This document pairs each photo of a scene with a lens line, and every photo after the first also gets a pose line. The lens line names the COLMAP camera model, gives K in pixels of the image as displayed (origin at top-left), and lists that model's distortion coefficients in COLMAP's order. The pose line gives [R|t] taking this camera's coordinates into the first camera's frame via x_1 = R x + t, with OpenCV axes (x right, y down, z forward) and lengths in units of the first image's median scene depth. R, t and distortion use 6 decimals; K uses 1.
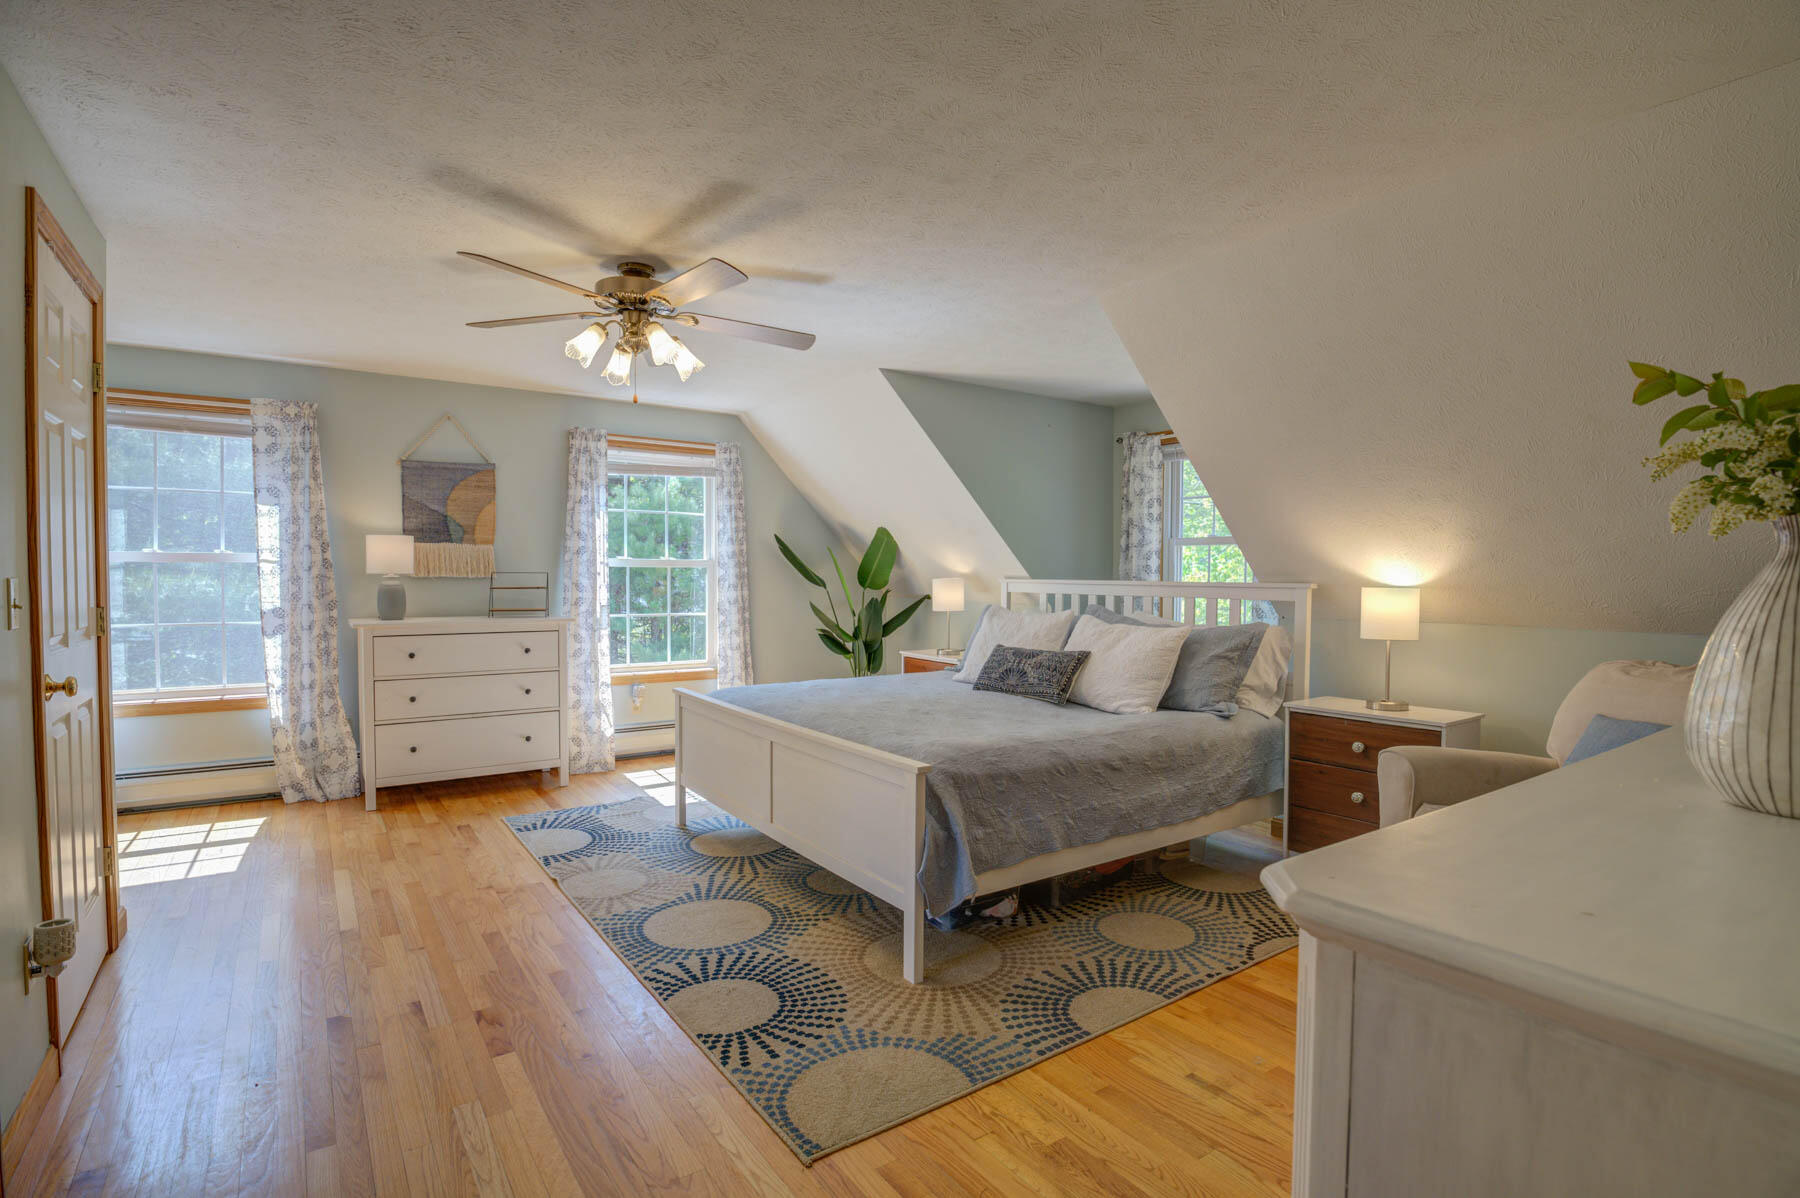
lens RADIAL K [[878.6, 0, 905.7], [0, 878.6, 597.8], [0, 0, 1]] dist [-0.025170, 0.000309]
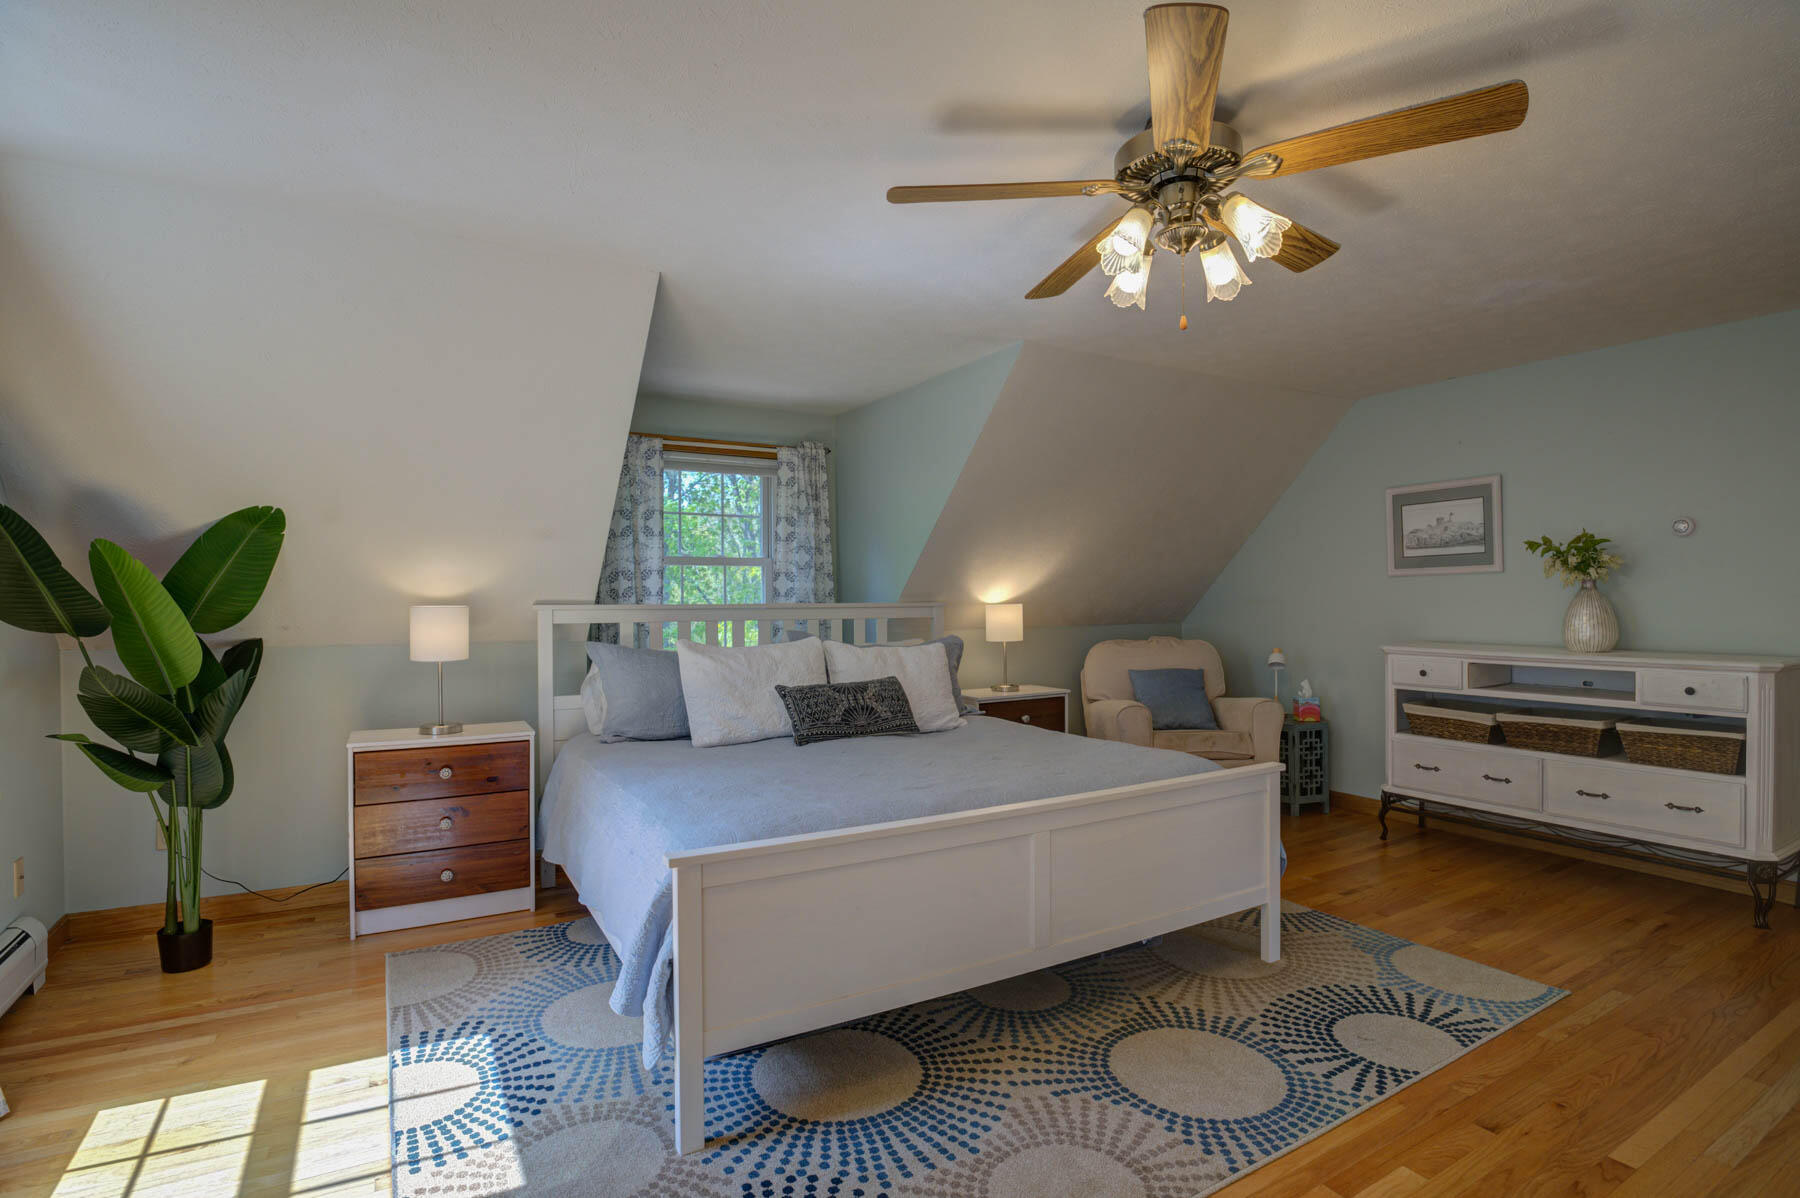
lens RADIAL K [[878.6, 0, 906.5], [0, 878.6, 596.2], [0, 0, 1]] dist [-0.025170, 0.000309]
pose [[0.072332, -0.008809, 0.997342, -1.014945], [0.028603, 0.999568, 0.006754, -0.045505], [-0.996970, 0.028039, 0.072553, 1.223771]]
